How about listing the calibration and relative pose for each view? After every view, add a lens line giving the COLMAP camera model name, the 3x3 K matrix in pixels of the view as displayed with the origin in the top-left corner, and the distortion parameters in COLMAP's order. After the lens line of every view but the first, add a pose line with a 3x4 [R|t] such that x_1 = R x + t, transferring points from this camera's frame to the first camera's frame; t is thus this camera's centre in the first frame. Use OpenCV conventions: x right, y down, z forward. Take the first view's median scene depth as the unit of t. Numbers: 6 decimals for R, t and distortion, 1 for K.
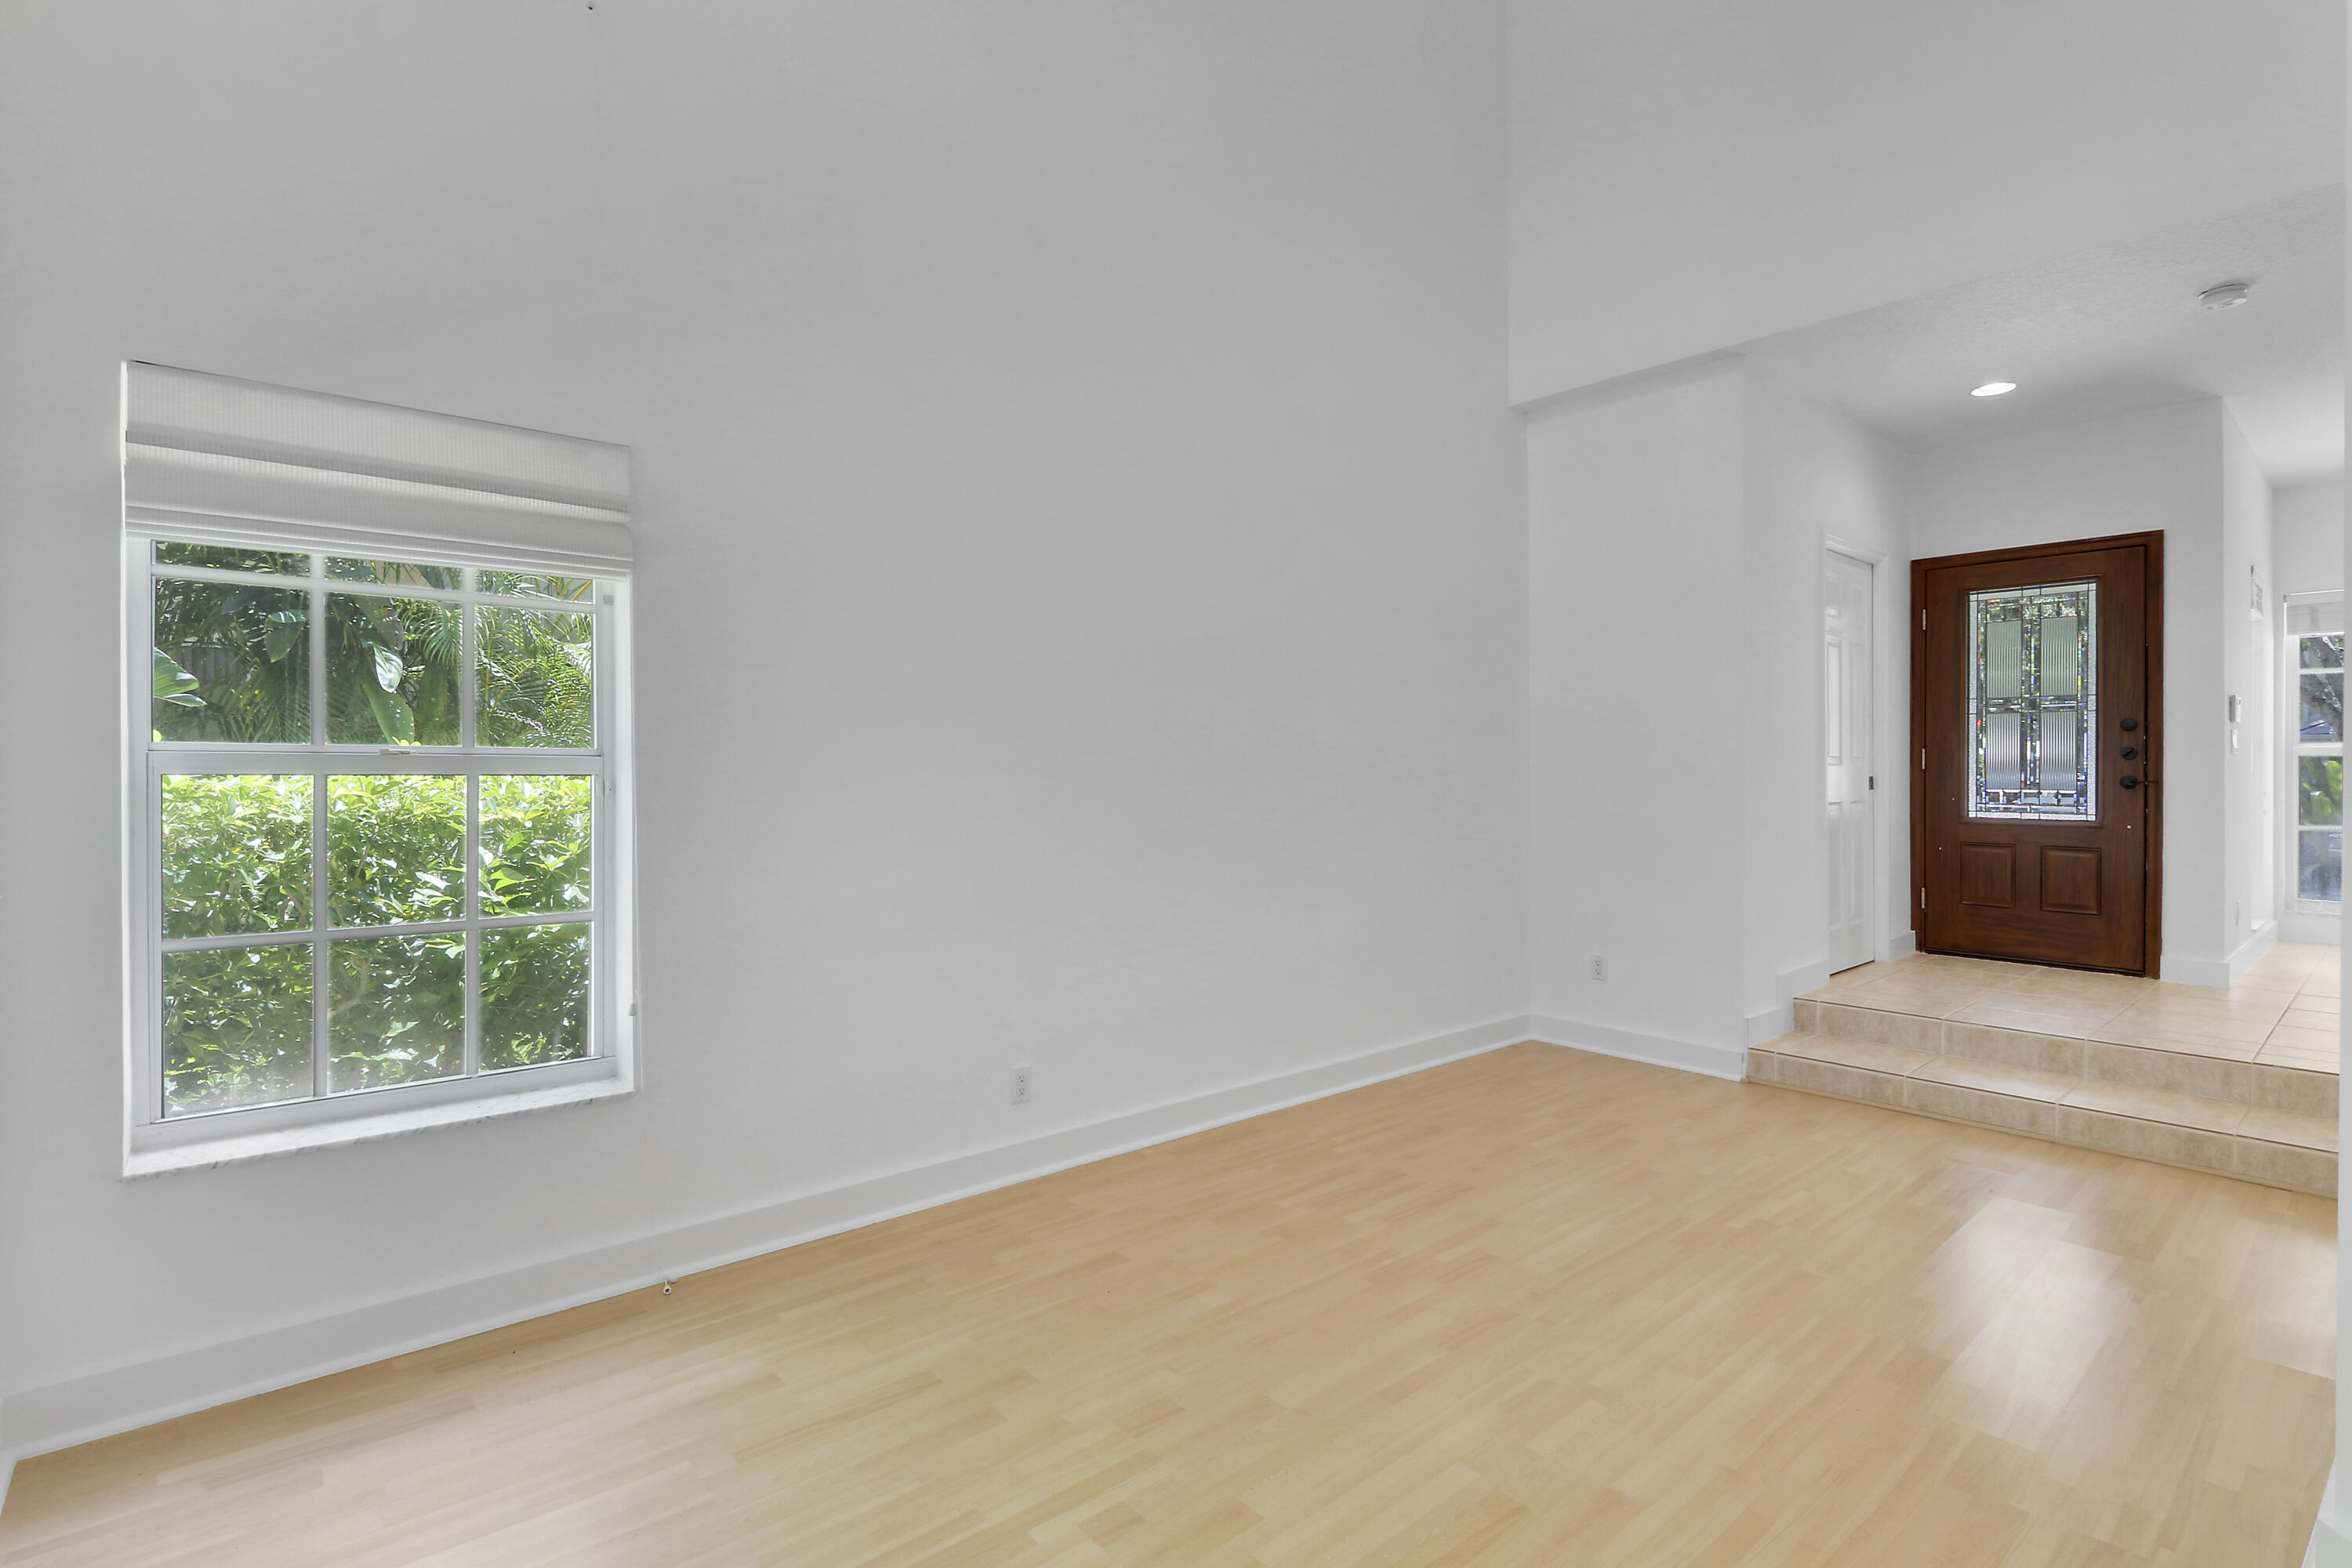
lens RADIAL K [[1096.5, 0, 1191.8], [0, 1096.5, 782.8], [0, 0, 1]] dist [-0.000637, -0.014468]
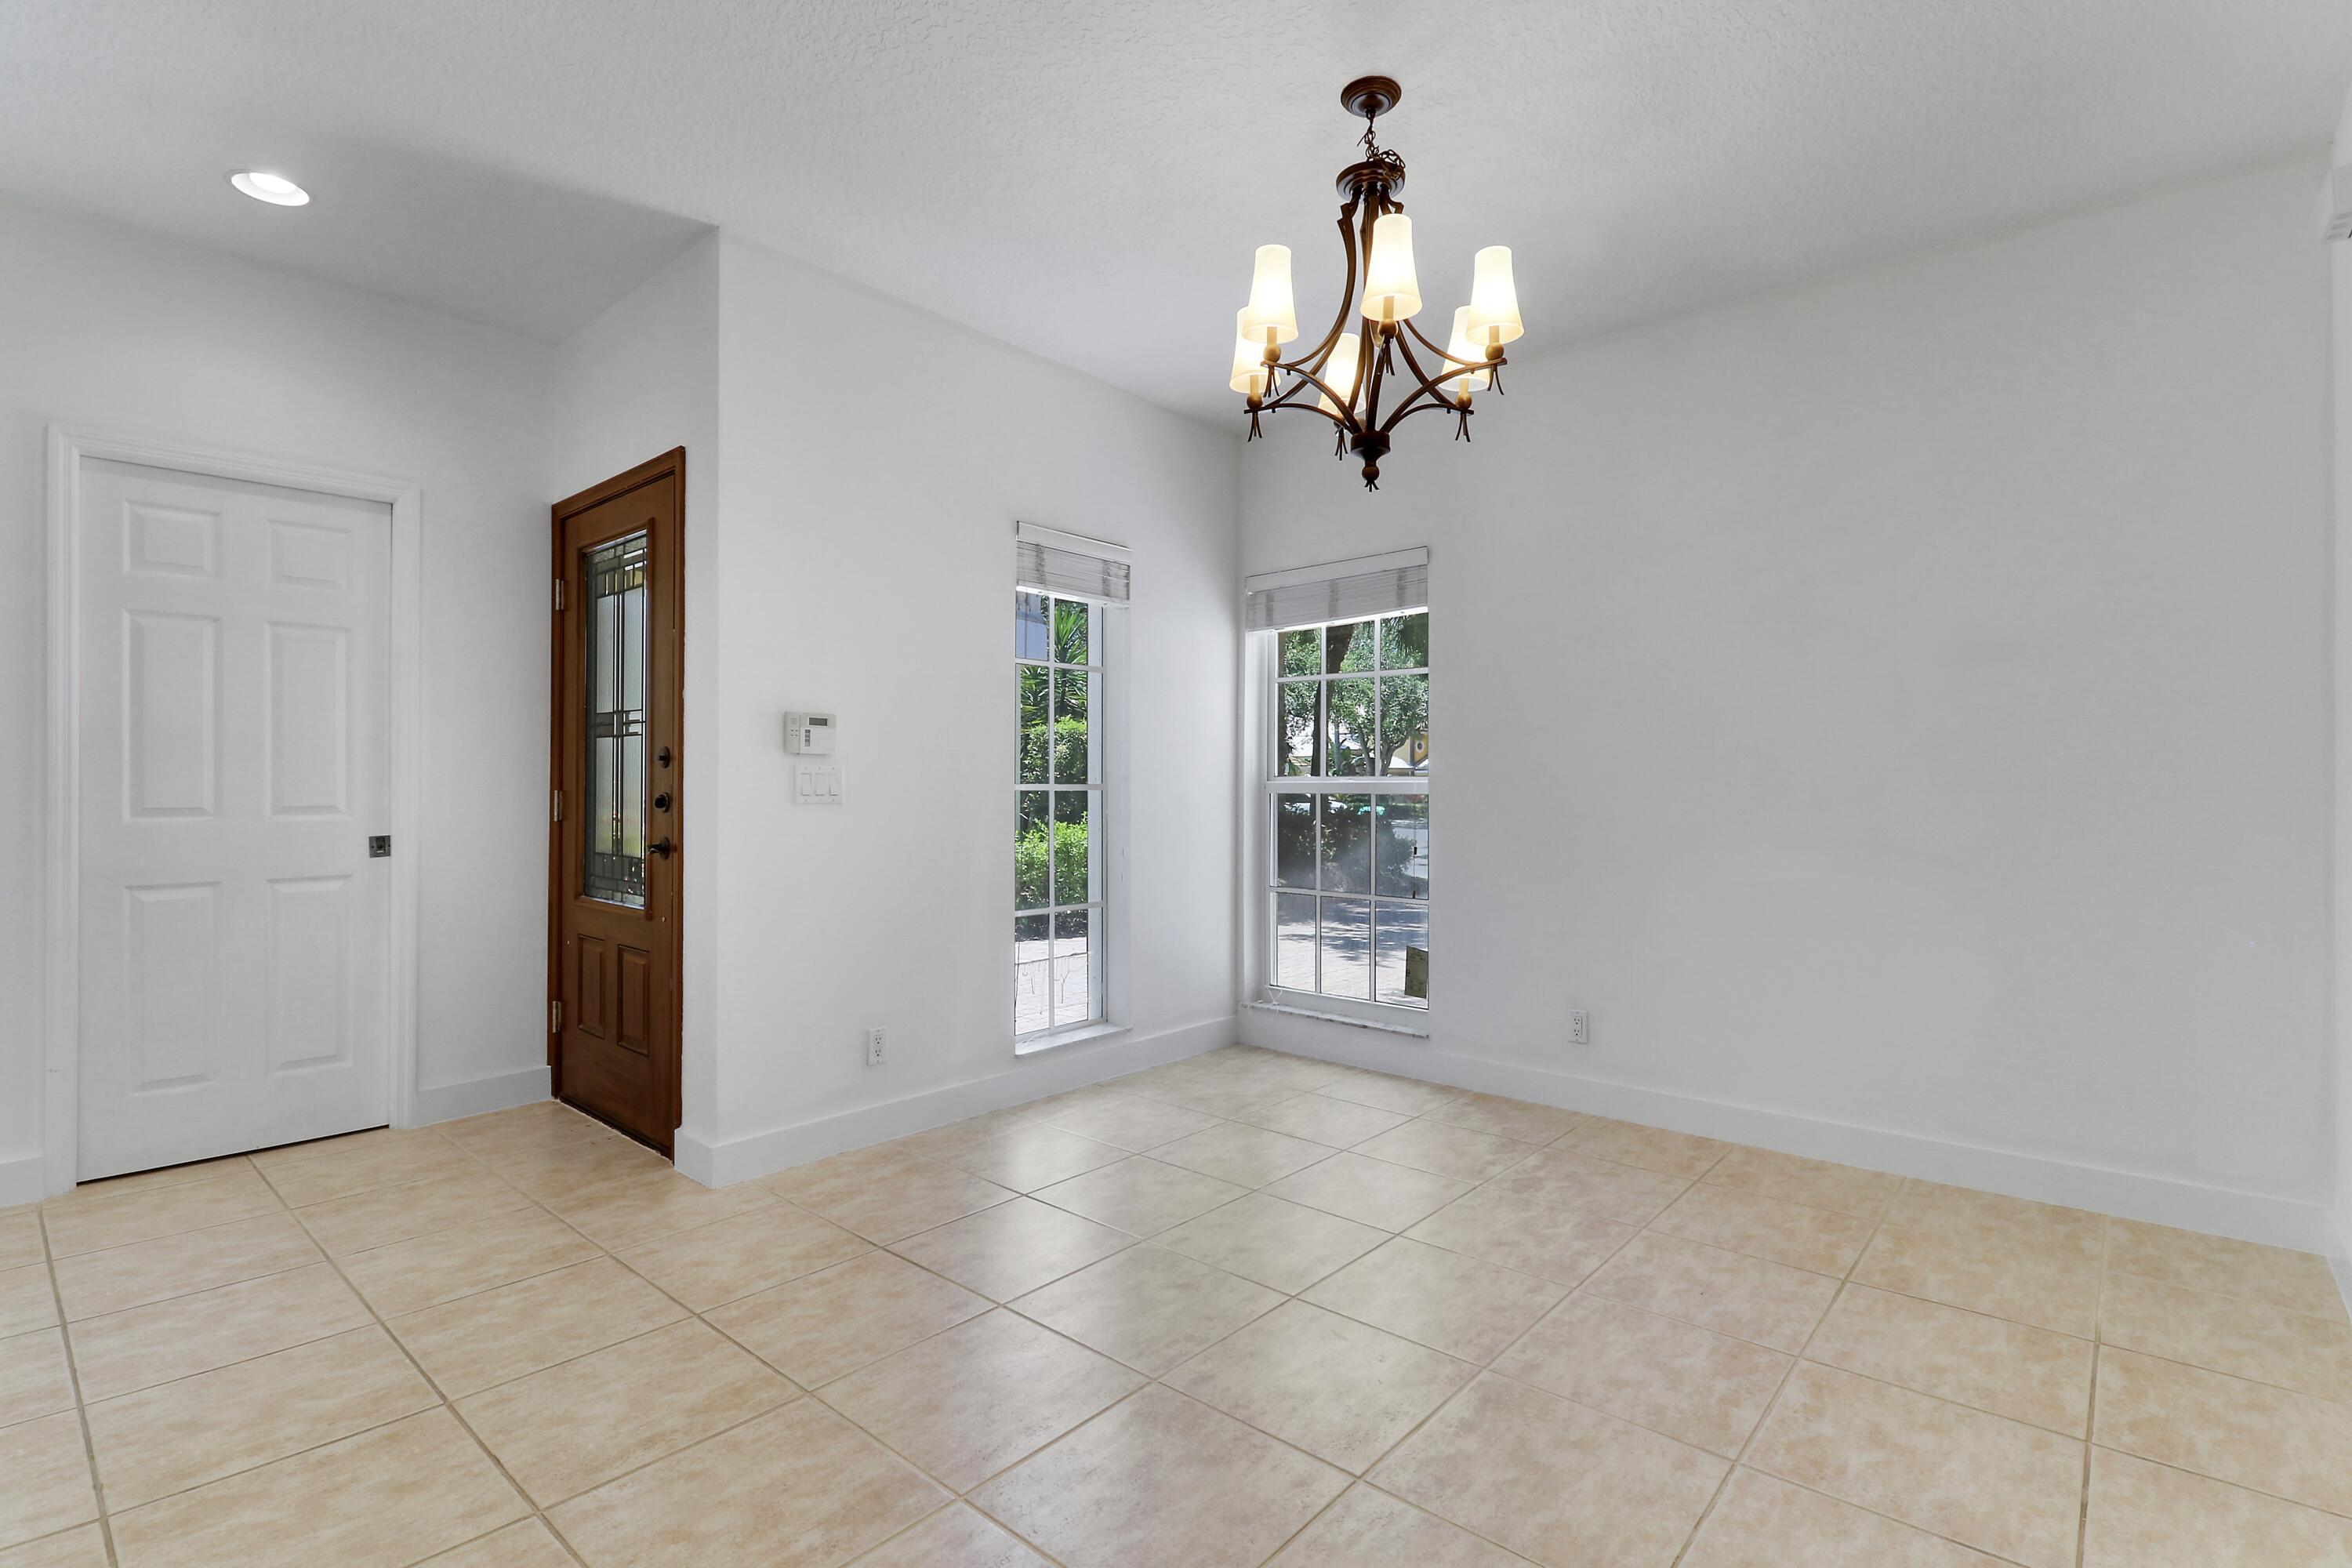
lens RADIAL K [[1096.5, 0, 1191.8], [0, 1096.5, 782.8], [0, 0, 1]] dist [-0.000637, -0.014468]
pose [[0.990788, -0.001029, 0.135416, 1.095261], [0.003679, 0.999807, -0.019318, -0.025315], [-0.135370, 0.019638, 0.990600, 0.337623]]
